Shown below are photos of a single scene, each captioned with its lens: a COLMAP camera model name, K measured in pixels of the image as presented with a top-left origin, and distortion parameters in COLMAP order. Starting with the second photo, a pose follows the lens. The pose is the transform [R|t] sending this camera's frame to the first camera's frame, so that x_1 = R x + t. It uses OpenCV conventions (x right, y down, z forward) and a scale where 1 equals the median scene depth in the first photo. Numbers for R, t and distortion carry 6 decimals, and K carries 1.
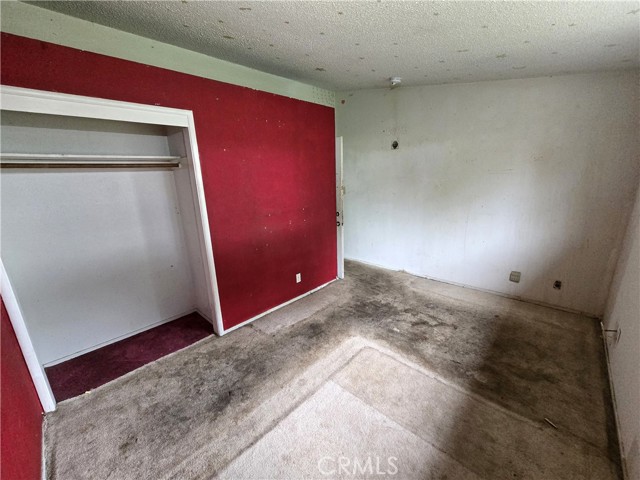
lens RADIAL K [[262.1, 0, 322.4], [0, 262.1, 243.8], [0, 0, 1]] dist [-0.002656, 0.000103]
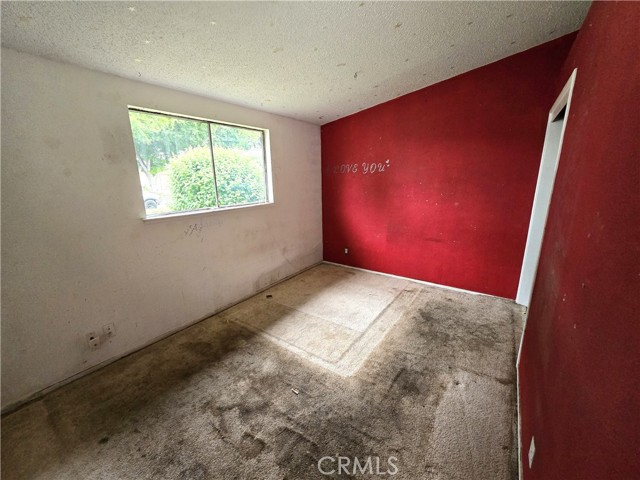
lens RADIAL K [[262.1, 0, 322.4], [0, 262.1, 243.8], [0, 0, 1]] dist [-0.002656, 0.000103]
pose [[-0.988313, 0.088159, -0.124358, 0.302173], [0.015716, 0.870383, 0.492125, -0.427930], [0.151624, 0.484419, -0.861596, 1.657443]]
